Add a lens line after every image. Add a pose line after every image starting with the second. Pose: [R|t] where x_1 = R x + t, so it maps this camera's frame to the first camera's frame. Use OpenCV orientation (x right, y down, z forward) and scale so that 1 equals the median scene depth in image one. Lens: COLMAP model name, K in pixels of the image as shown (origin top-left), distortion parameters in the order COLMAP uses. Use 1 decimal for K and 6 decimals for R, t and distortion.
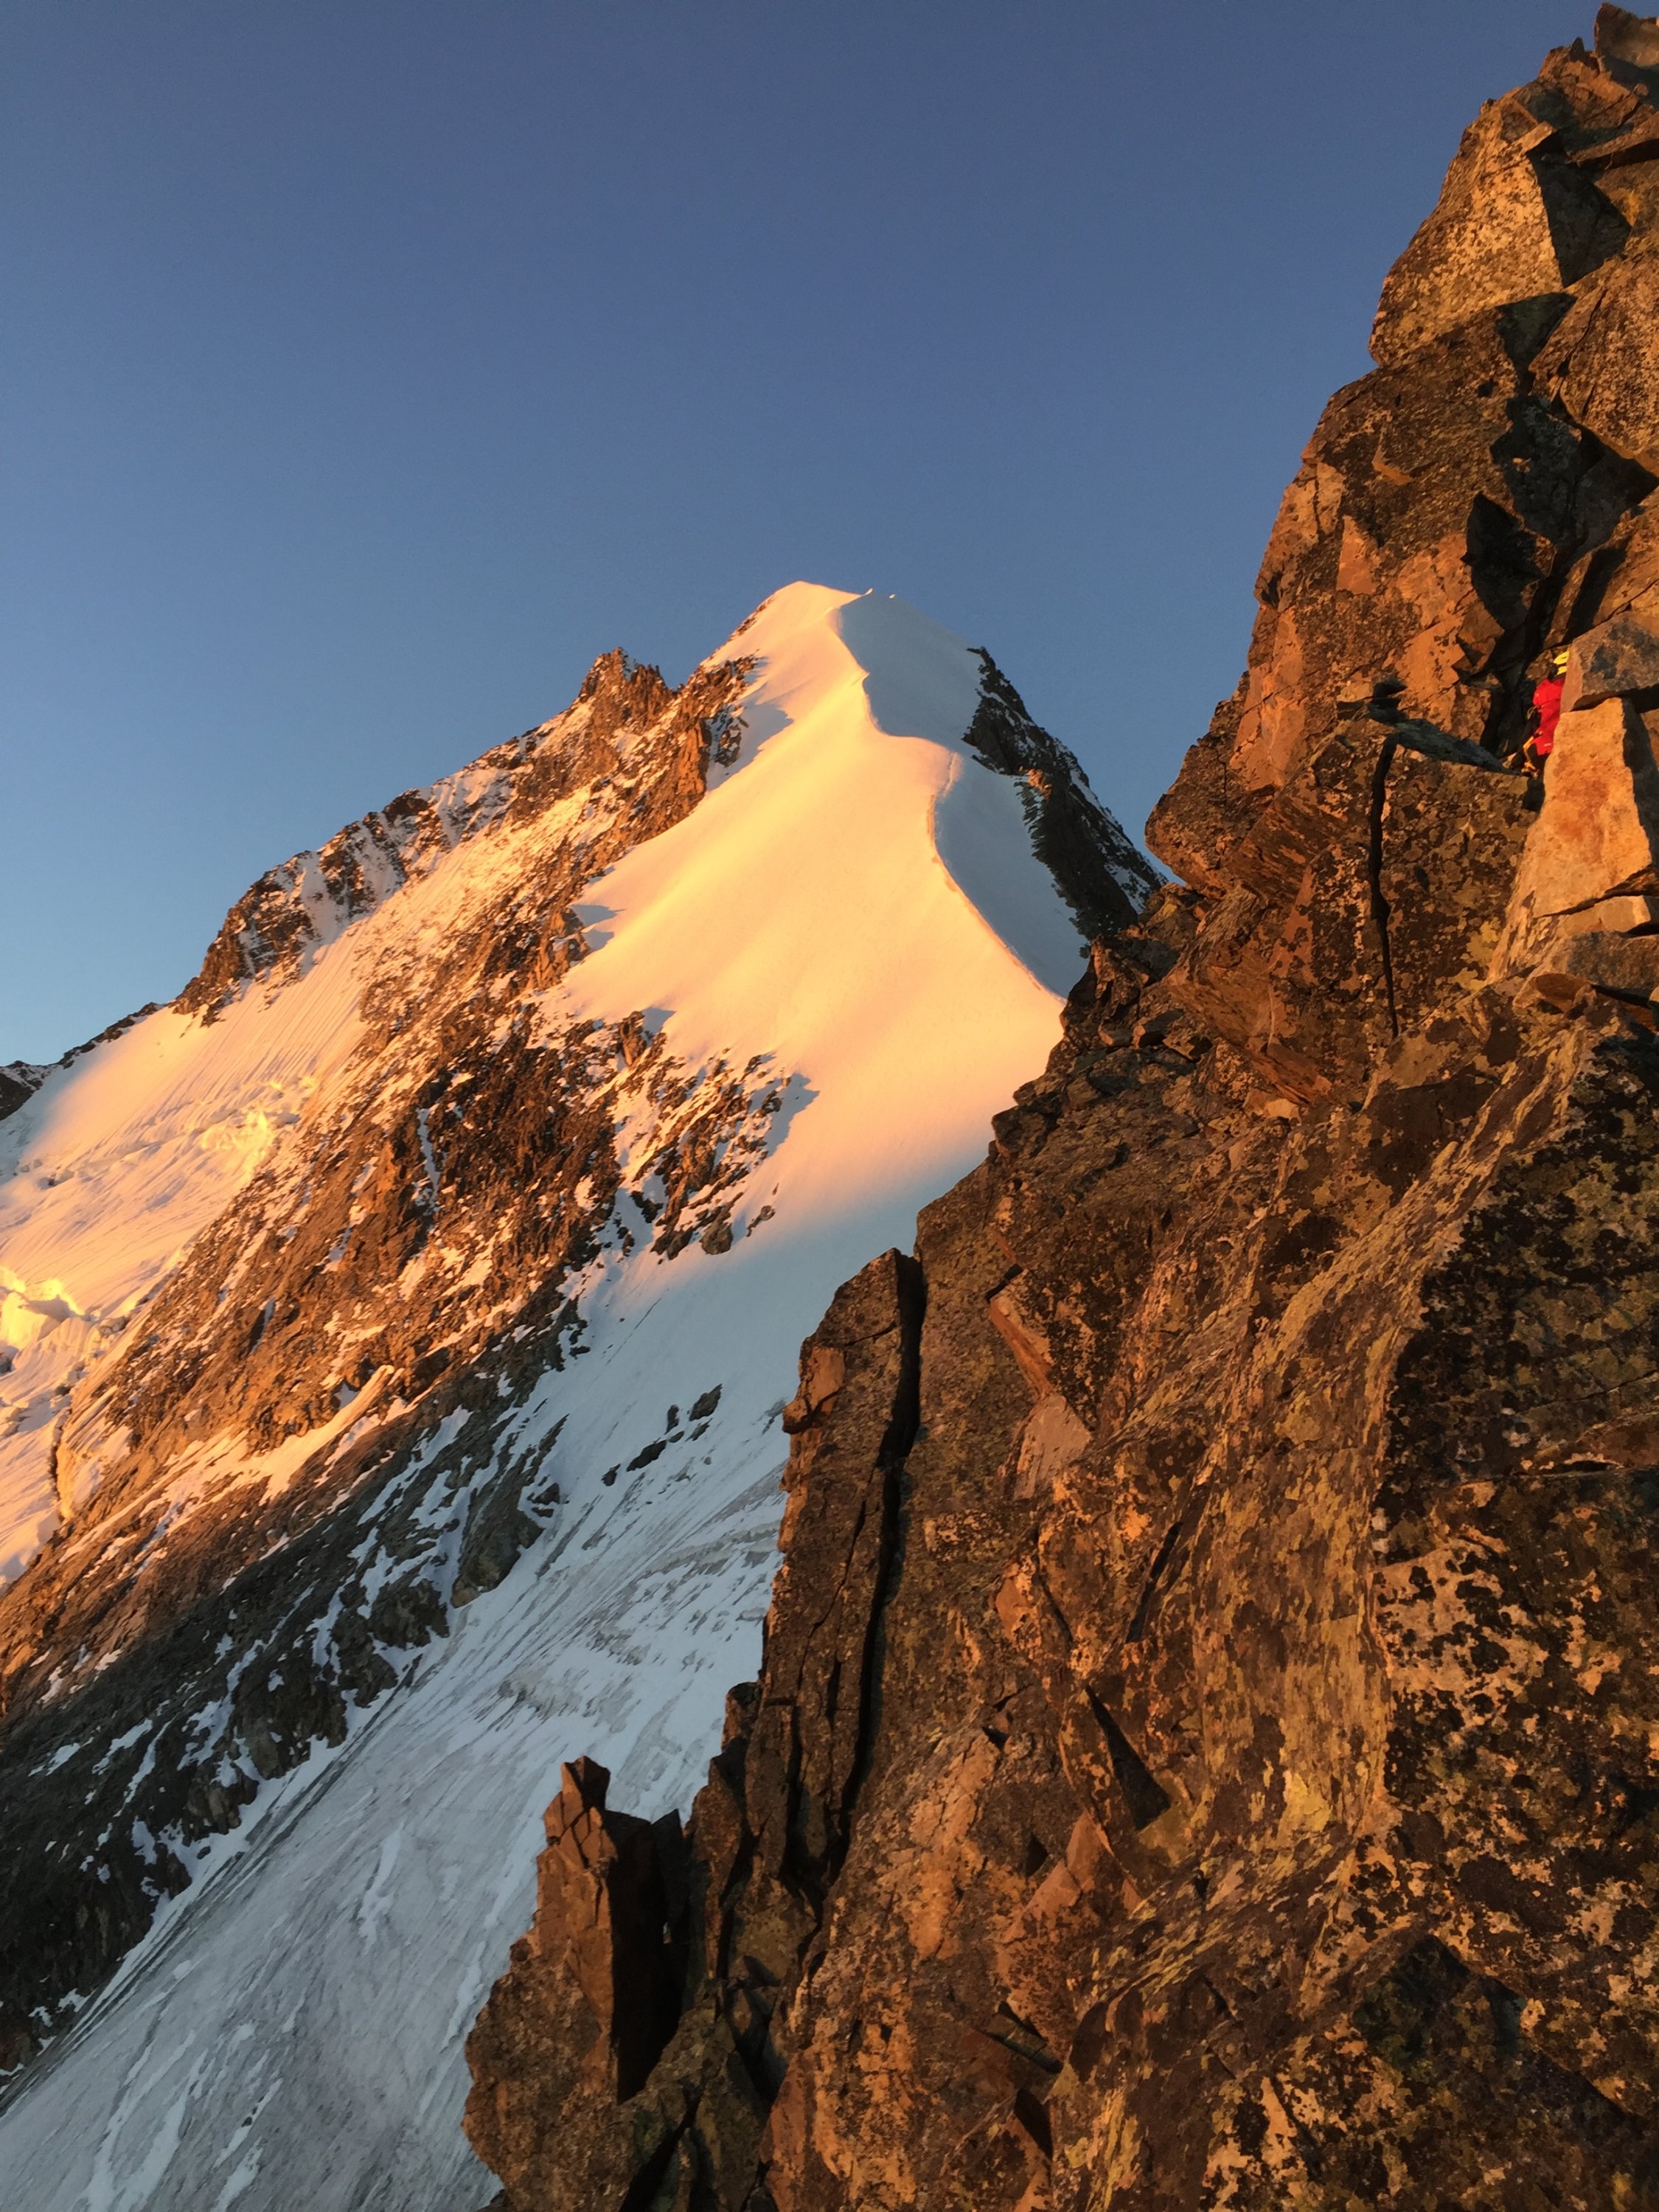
lens RADIAL K [[1864.2, 0, 886.8], [0, 1864.2, 1138.1], [0, 0, 1]] dist [-0.009839, -0.004292]
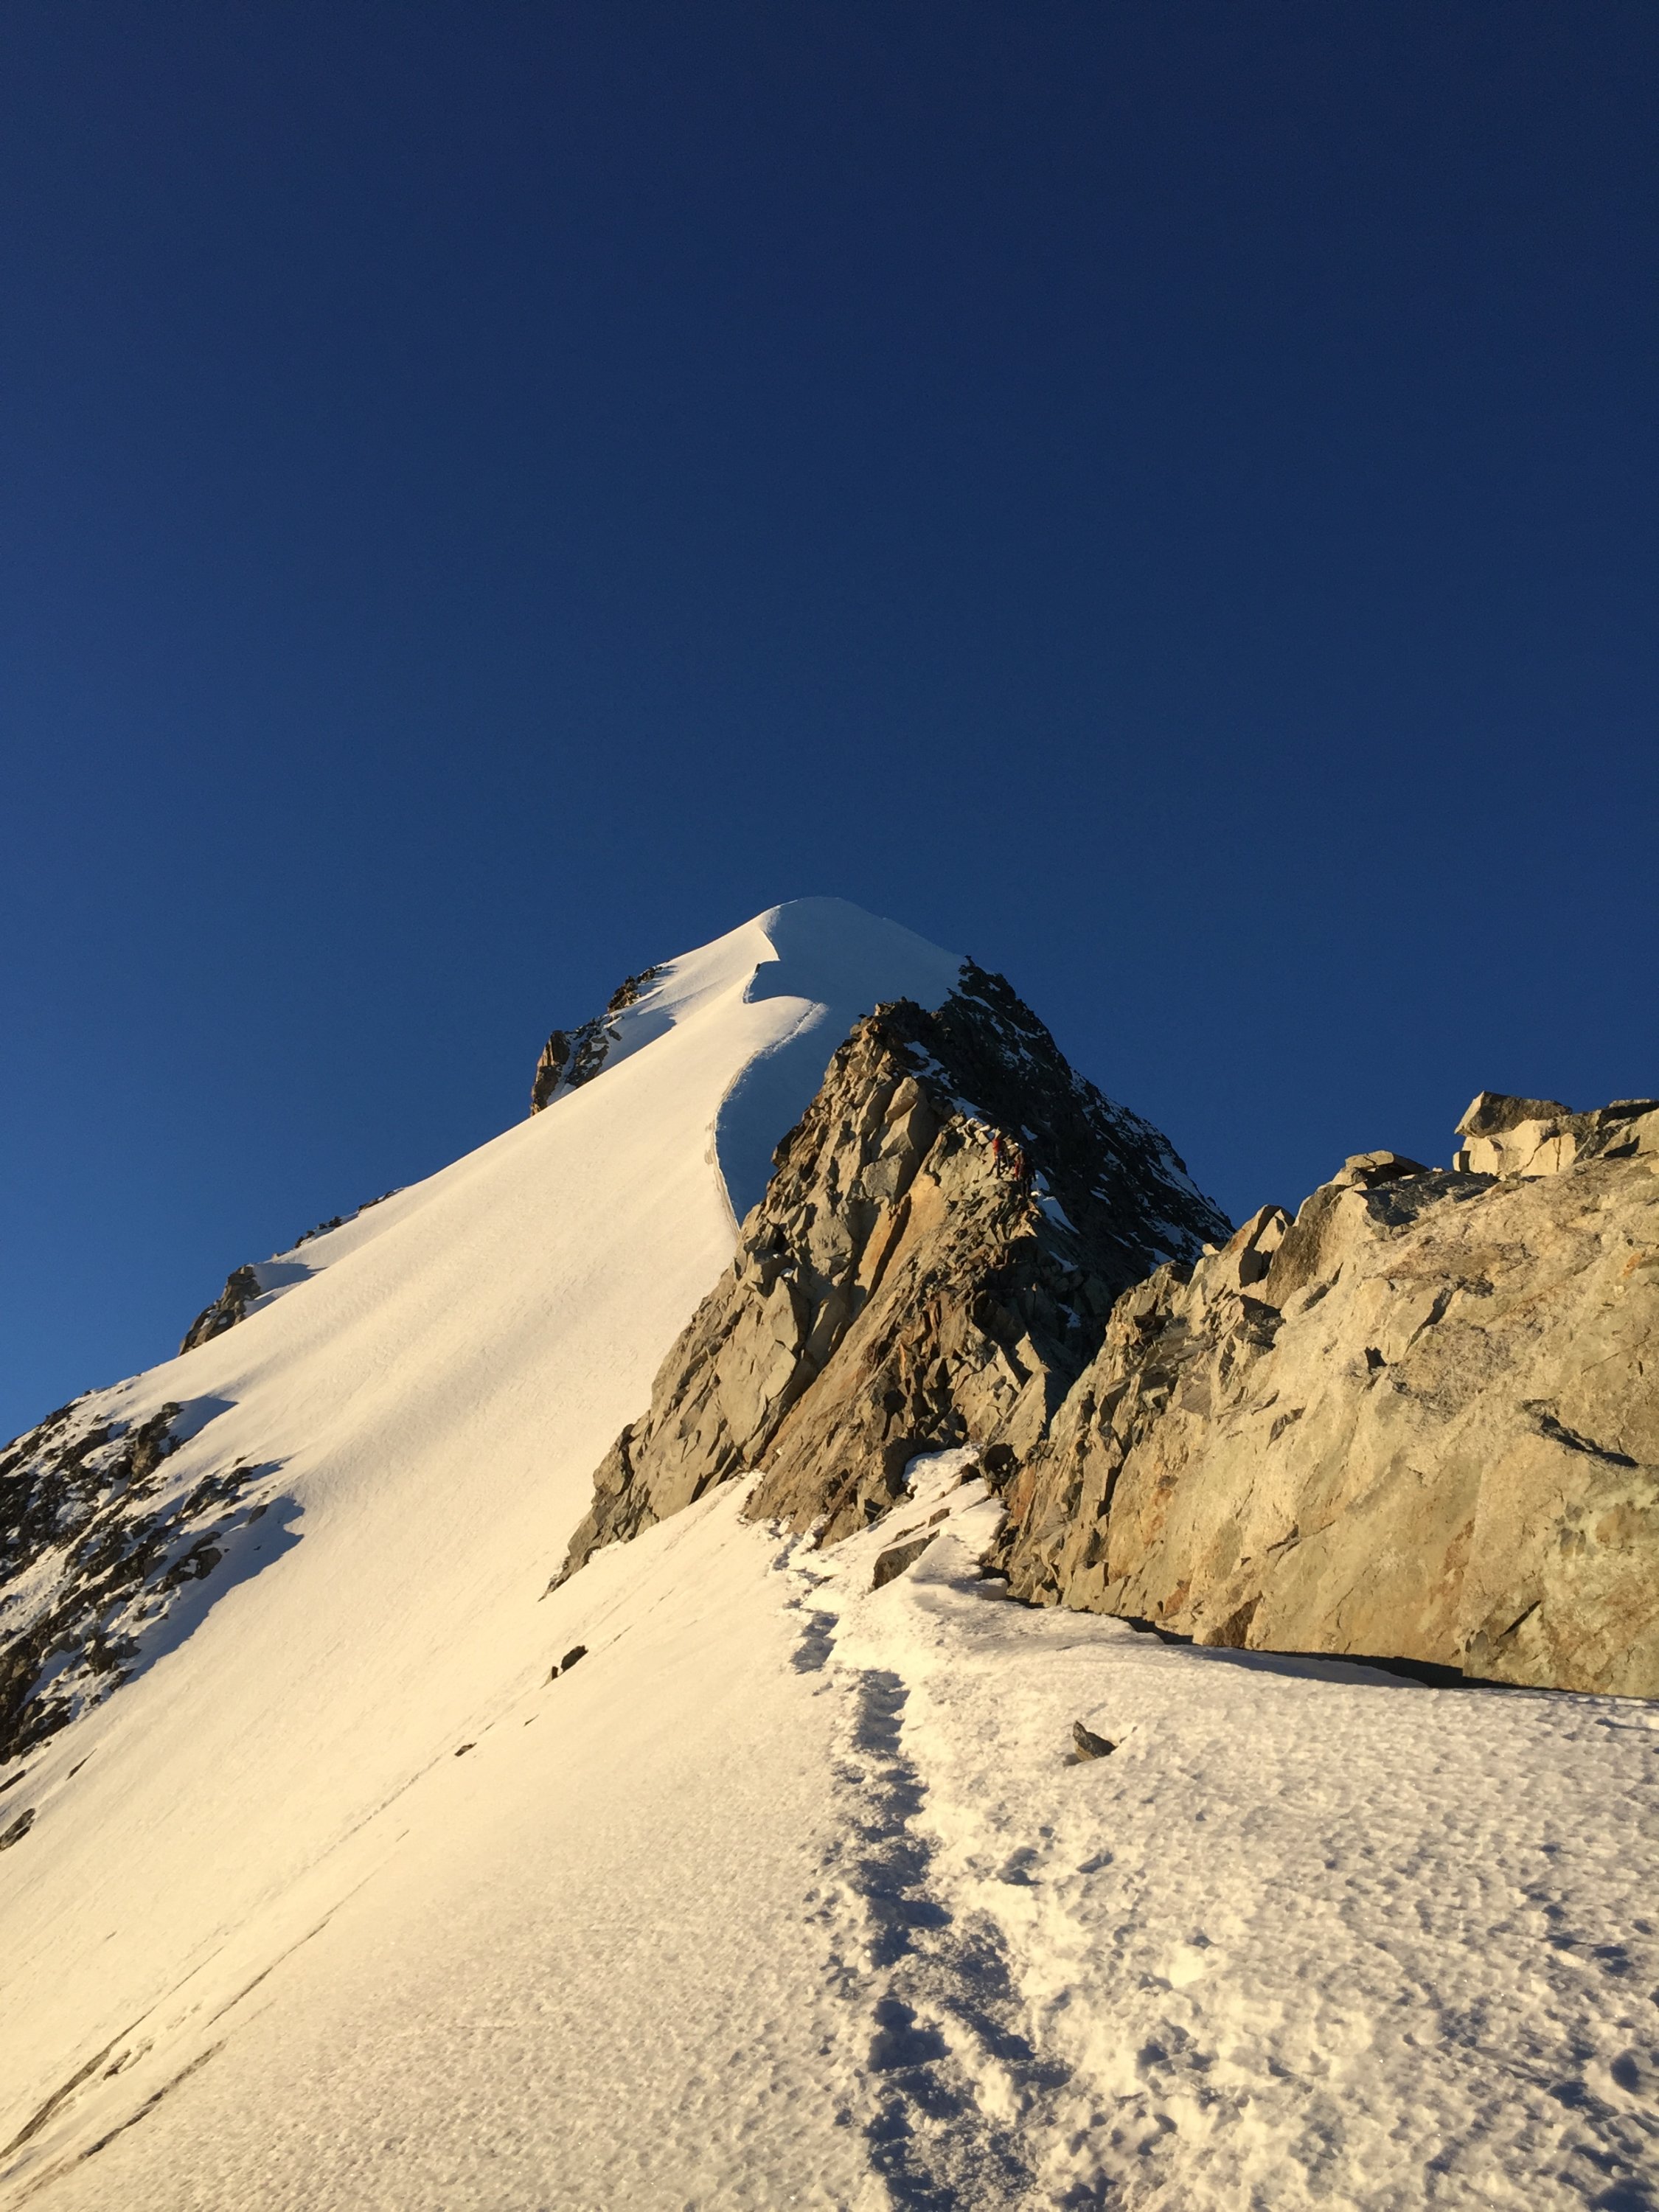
lens RADIAL K [[1864.9, 0, 829.5], [0, 1864.9, 1106.0], [0, 0, 1]] dist [0.036743, -0.003065]
pose [[0.991399, -0.045084, -0.122865, 0.083744], [0.011034, 0.964244, -0.264786, -0.001048], [0.130409, 0.261153, 0.956448, 0.278870]]
